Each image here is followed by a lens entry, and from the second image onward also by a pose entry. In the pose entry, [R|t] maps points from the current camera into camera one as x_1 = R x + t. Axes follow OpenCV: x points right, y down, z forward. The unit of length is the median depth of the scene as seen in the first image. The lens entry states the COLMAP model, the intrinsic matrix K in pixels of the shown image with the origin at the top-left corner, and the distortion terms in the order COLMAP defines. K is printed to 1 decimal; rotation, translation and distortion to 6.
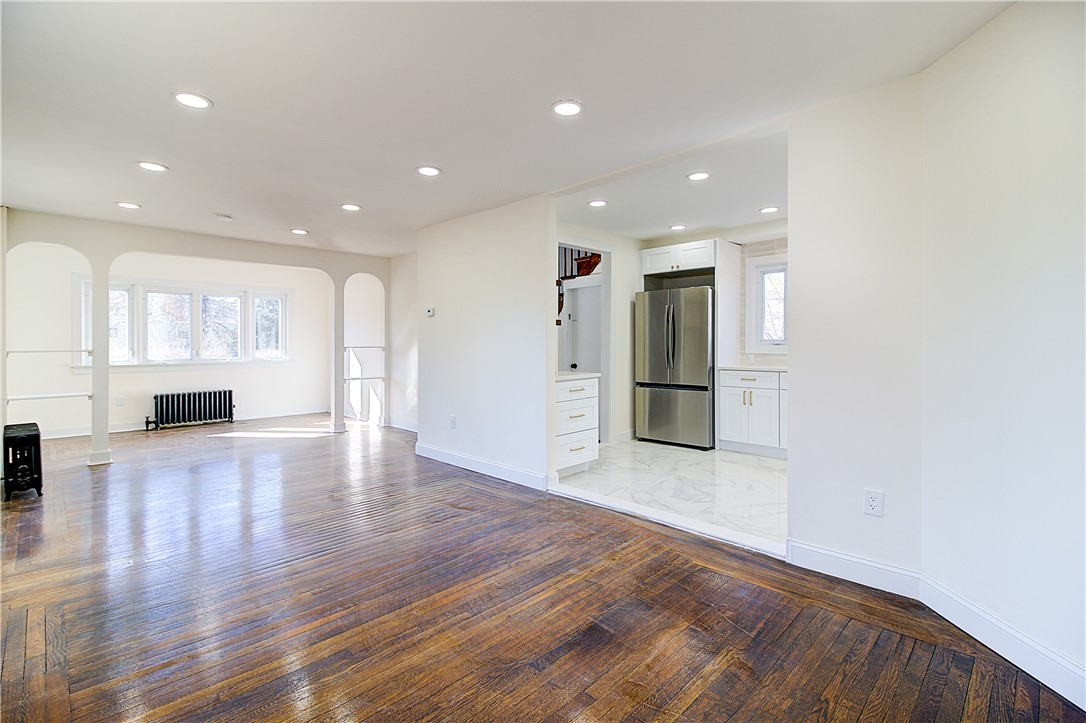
lens RADIAL K [[499.1, 0, 532.7], [0, 499.1, 345.1], [0, 0, 1]] dist [0.001150, -0.000601]
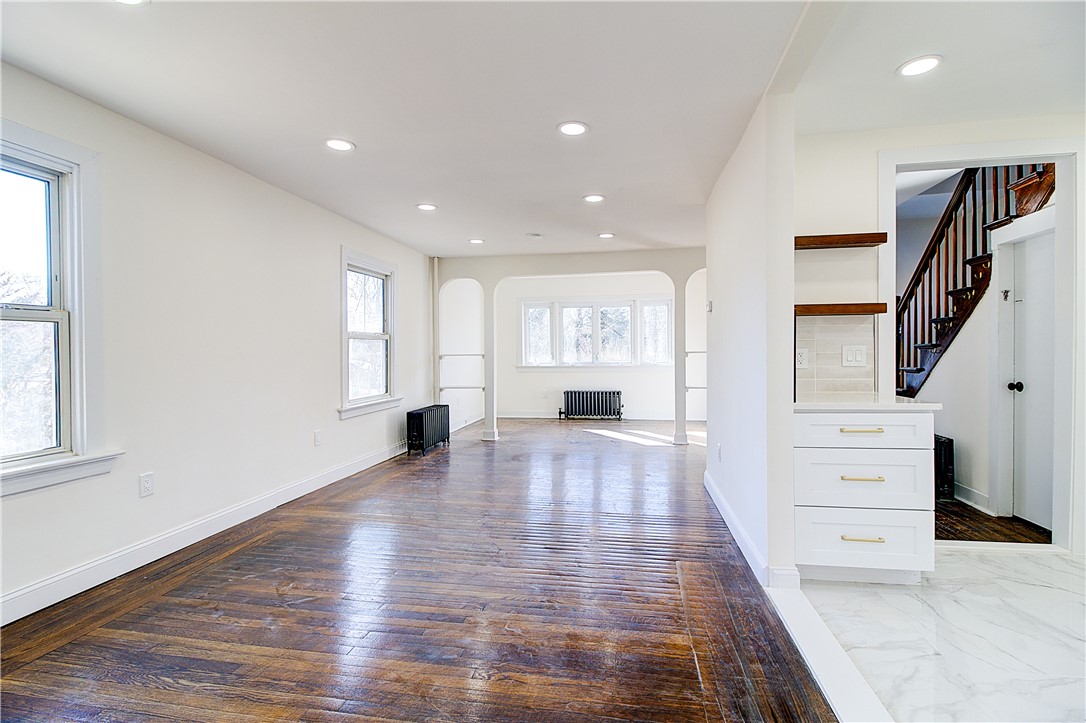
lens RADIAL K [[494.2, 0, 547.2], [0, 494.2, 353.7], [0, 0, 1]] dist [0.002527, -0.000104]
pose [[0.576006, 0.001314, -0.817444, 0.247782], [0.006230, 0.999963, 0.005997, 0.000510], [0.817422, -0.008547, 0.575976, 0.306763]]
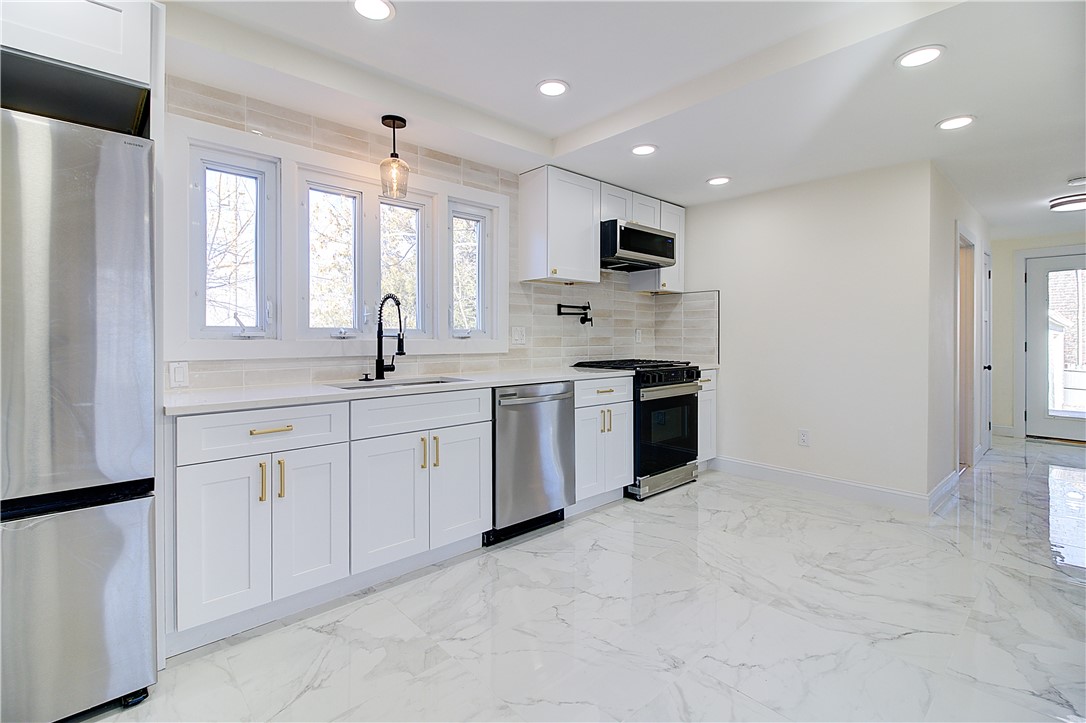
lens RADIAL K [[510.6, 0, 543.2], [0, 510.6, 339.0], [0, 0, 1]] dist [0.013929, -0.000103]
pose [[0.013442, -0.000936, 0.999909, 0.040294], [0.002121, 0.999997, 0.000908, -0.000532], [-0.999907, 0.002109, 0.013443, 0.705039]]
